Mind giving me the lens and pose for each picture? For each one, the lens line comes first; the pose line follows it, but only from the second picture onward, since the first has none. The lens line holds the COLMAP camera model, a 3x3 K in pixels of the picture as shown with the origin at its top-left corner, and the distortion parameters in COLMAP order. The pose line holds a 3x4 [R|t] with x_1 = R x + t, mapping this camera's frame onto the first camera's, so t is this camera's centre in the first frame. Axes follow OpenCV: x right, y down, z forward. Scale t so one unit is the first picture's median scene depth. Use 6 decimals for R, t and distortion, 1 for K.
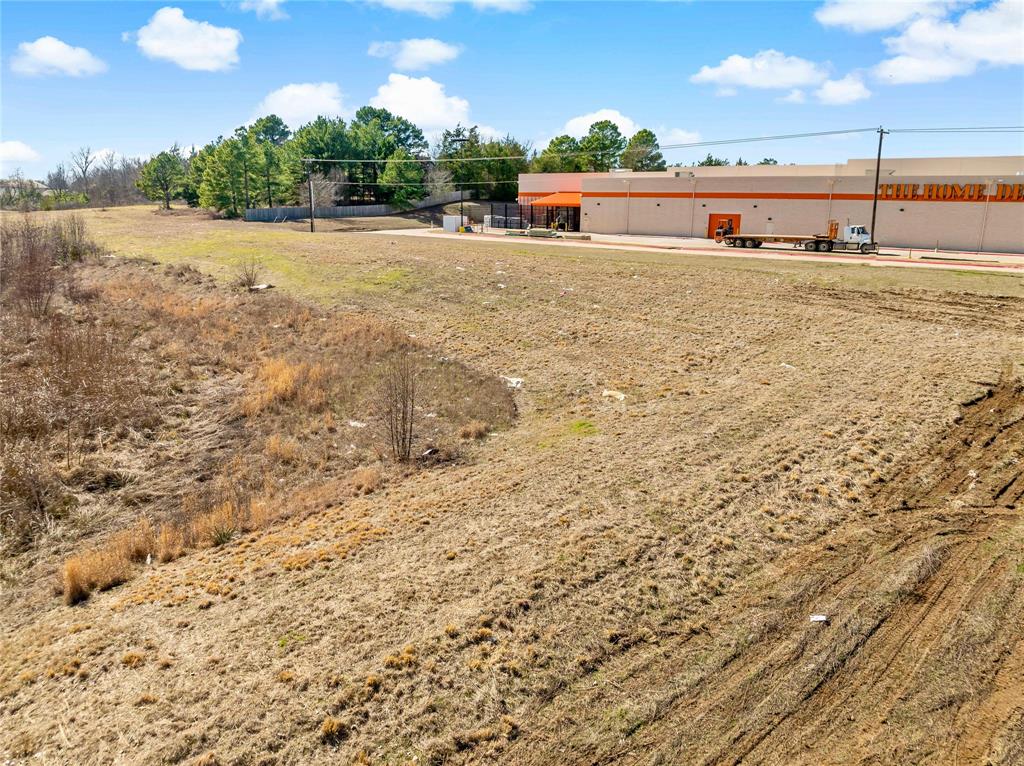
lens RADIAL K [[730.7, 0, 512.0], [0, 730.7, 383.0], [0, 0, 1]] dist [-0.049713, 0.008486]
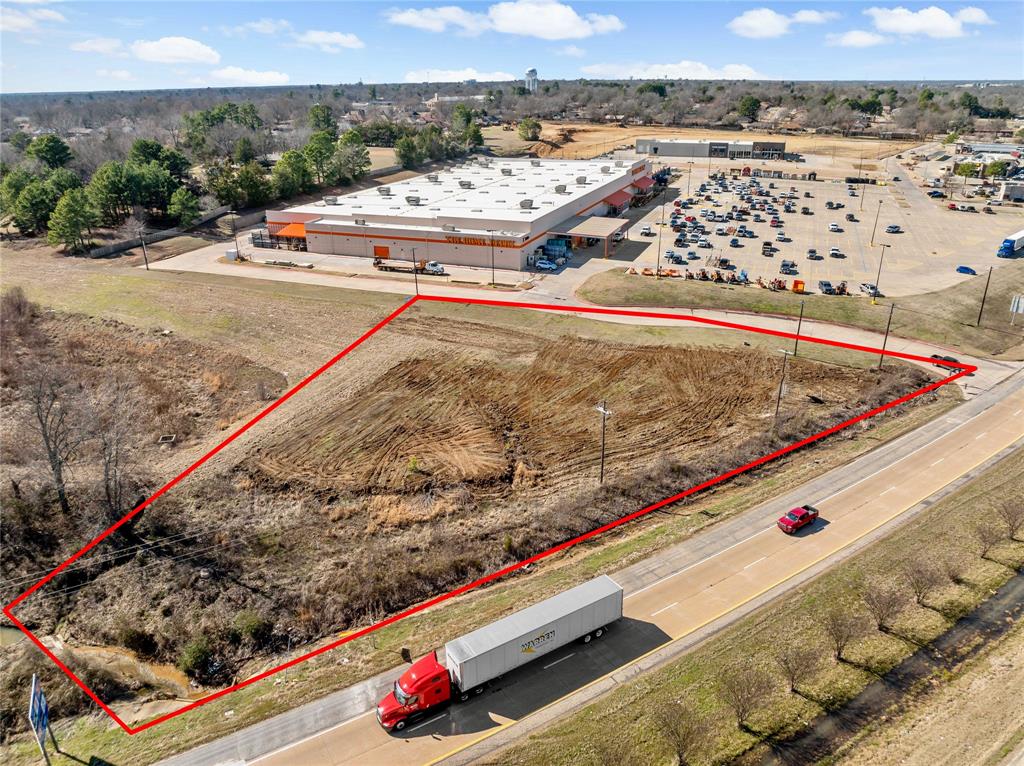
lens RADIAL K [[730.7, 0, 512.0], [0, 730.7, 383.0], [0, 0, 1]] dist [-0.049713, 0.008486]
pose [[0.945623, -0.141699, 0.292776, 0.001322], [0.096822, 0.981943, 0.162525, -0.185133], [-0.310519, -0.125340, 0.942267, -1.185608]]
